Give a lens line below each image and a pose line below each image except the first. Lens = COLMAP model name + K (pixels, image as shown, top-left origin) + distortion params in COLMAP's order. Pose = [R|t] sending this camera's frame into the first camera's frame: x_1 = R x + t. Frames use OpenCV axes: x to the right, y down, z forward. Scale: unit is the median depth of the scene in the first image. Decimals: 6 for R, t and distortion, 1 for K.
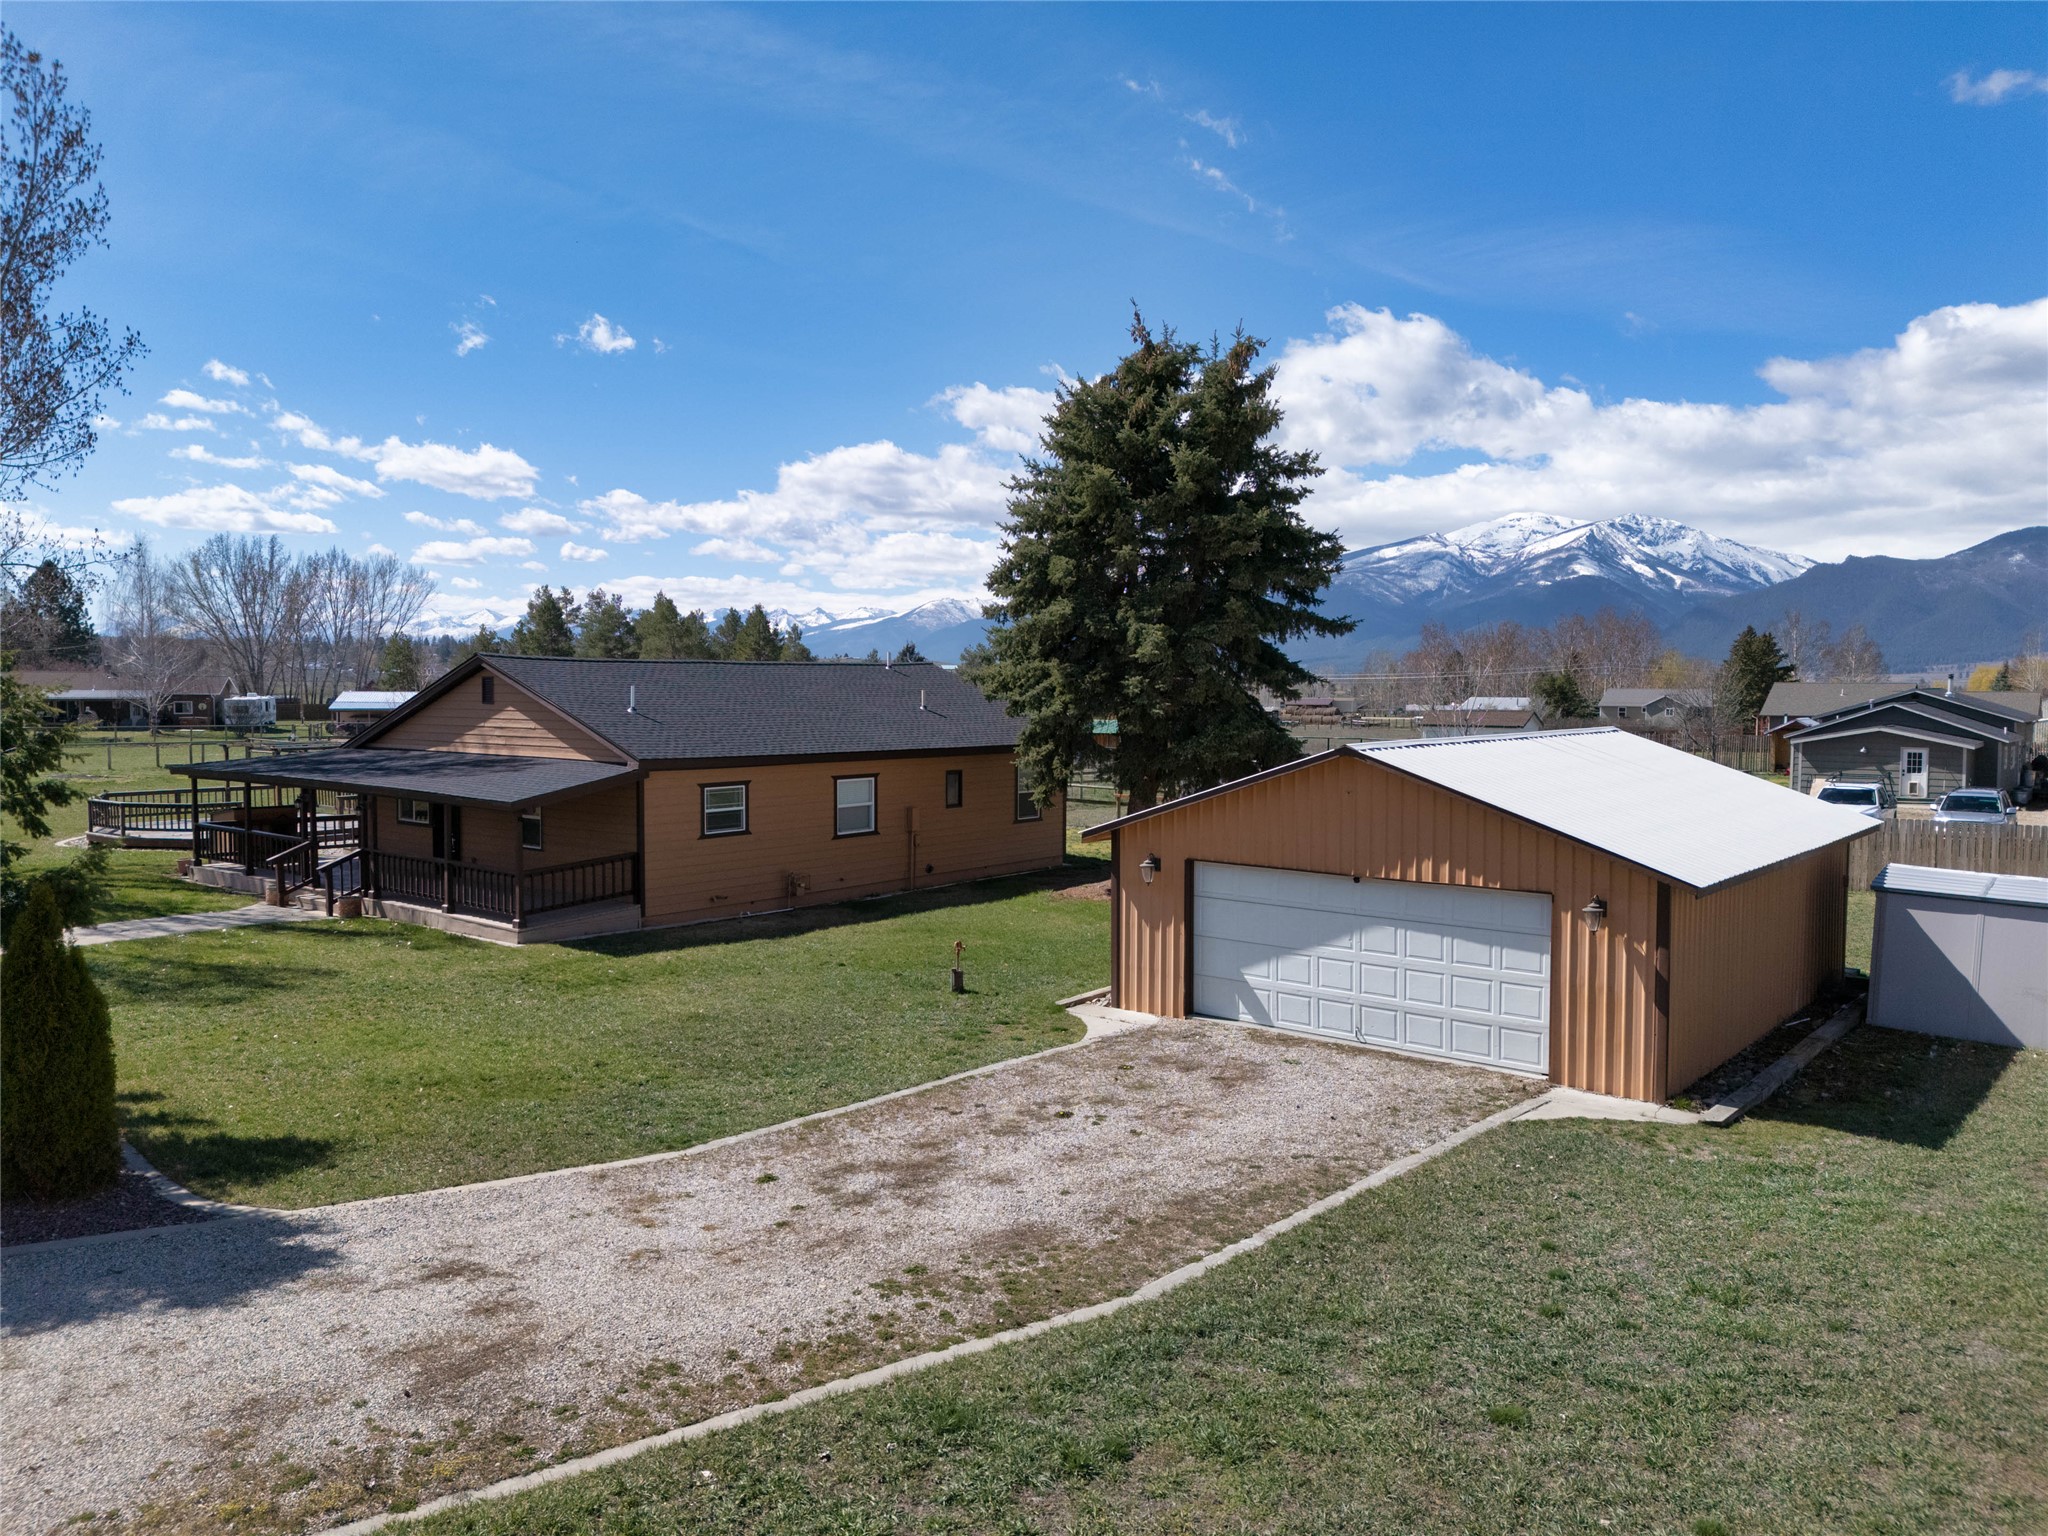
lens RADIAL K [[1491.4, 0, 1026.5], [0, 1491.4, 774.1], [0, 0, 1]] dist [0.091719, -0.093110]
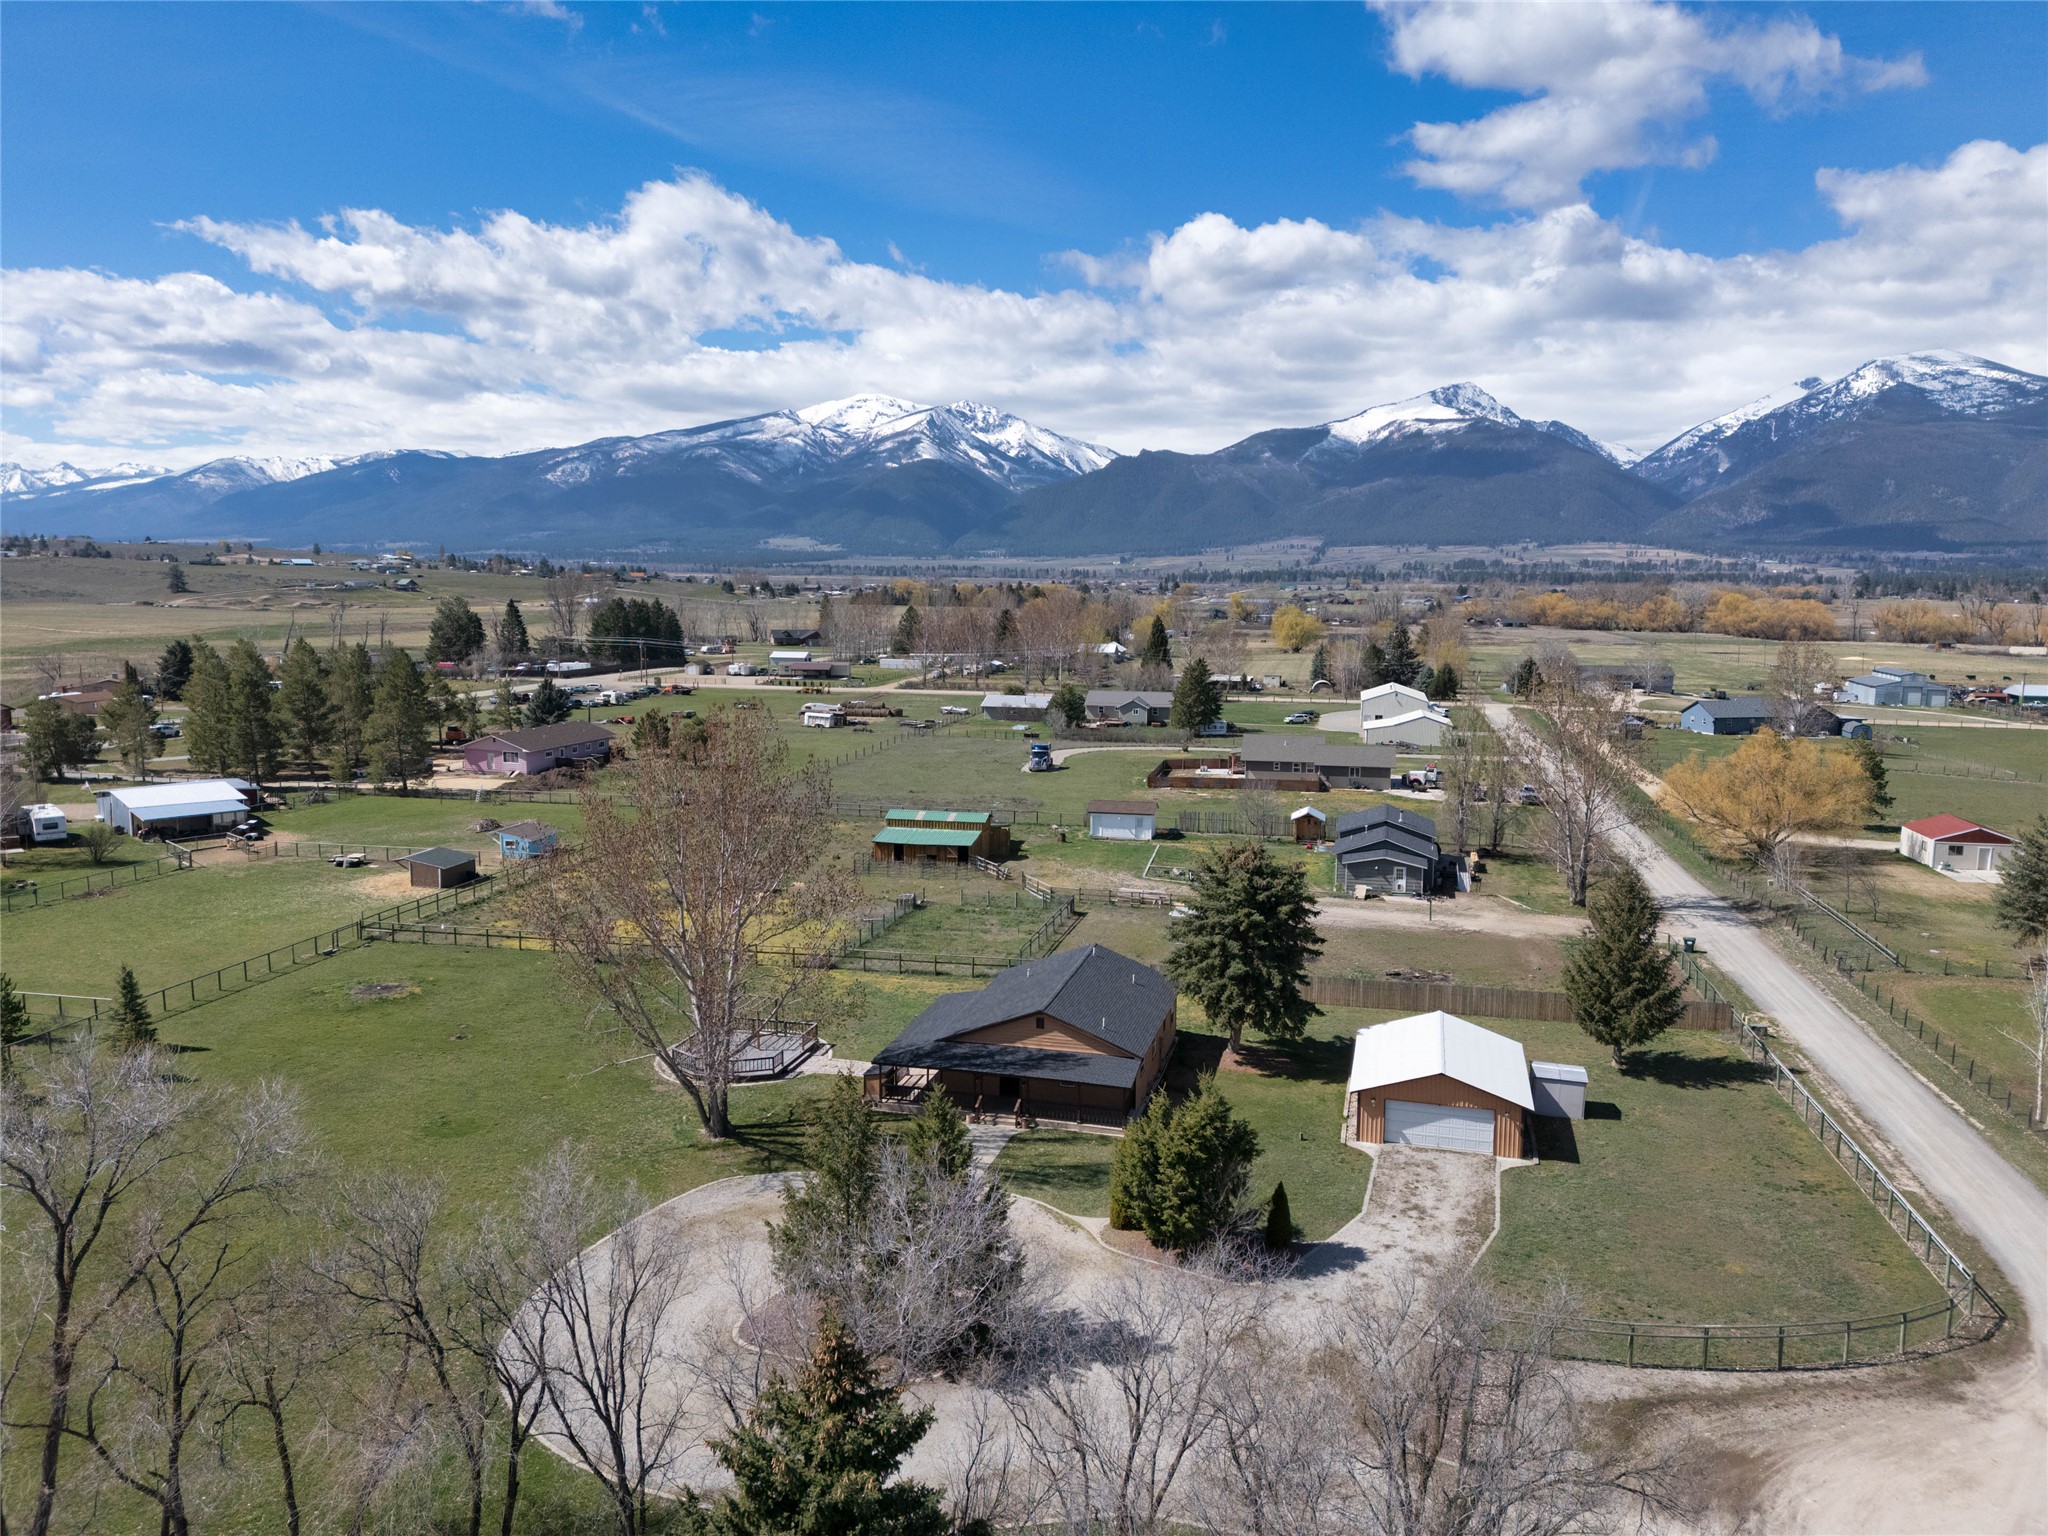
lens RADIAL K [[1491.4, 0, 1026.5], [0, 1491.4, 774.1], [0, 0, 1]] dist [0.091719, -0.093110]
pose [[0.913371, -0.056596, 0.403175, -1.993512], [0.022864, 0.995858, 0.087998, -1.007851], [-0.406486, -0.071157, 0.910882, -1.767494]]
